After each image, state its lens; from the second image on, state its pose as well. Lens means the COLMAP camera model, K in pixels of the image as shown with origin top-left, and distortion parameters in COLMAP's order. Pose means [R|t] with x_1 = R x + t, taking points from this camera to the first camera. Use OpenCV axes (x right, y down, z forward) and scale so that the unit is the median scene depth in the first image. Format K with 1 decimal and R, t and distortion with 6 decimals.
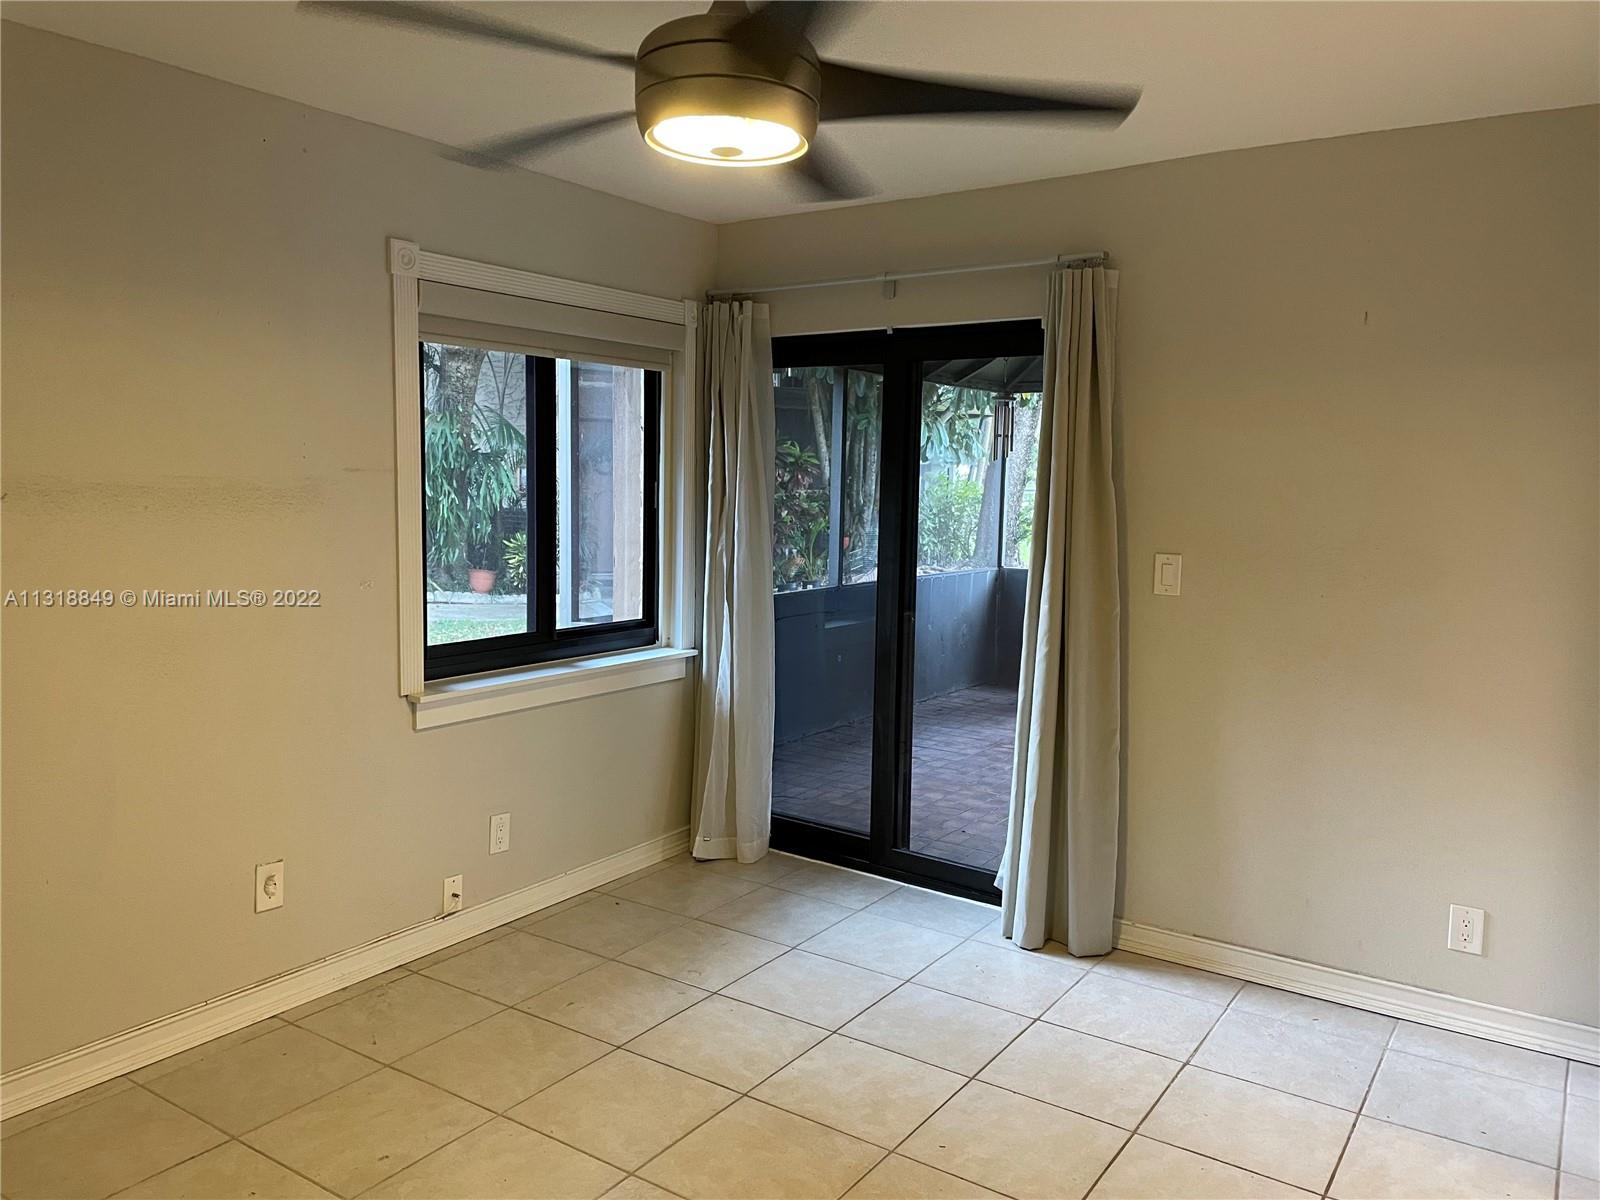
lens RADIAL K [[1208.8, 0, 793.8], [0, 1208.8, 590.7], [0, 0, 1]] dist [0.079059, -0.100222]
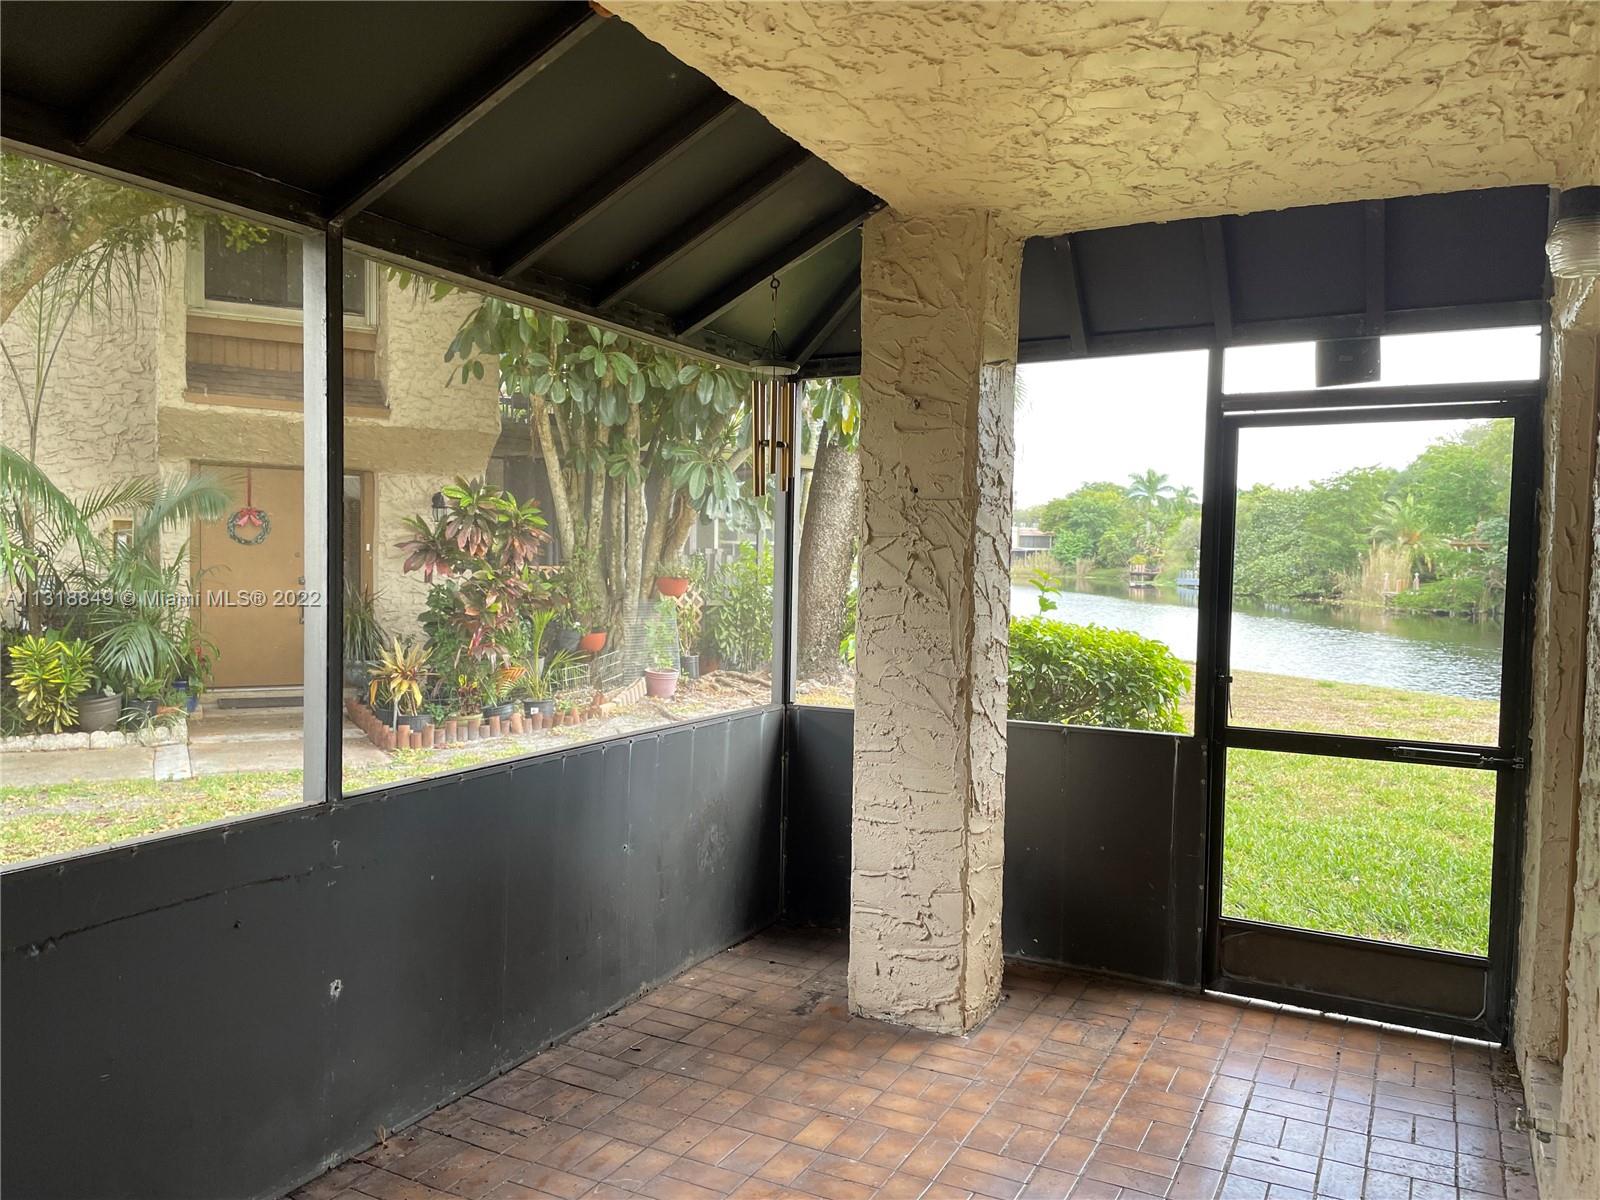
lens RADIAL K [[1208.8, 0, 802.0], [0, 1208.8, 605.1], [0, 0, 1]] dist [0.079059, -0.100222]
pose [[0.991520, -0.004256, 0.129883, 0.073231], [0.011306, 0.998499, -0.053587, -0.023521], [-0.129460, 0.054601, 0.990080, 0.319725]]
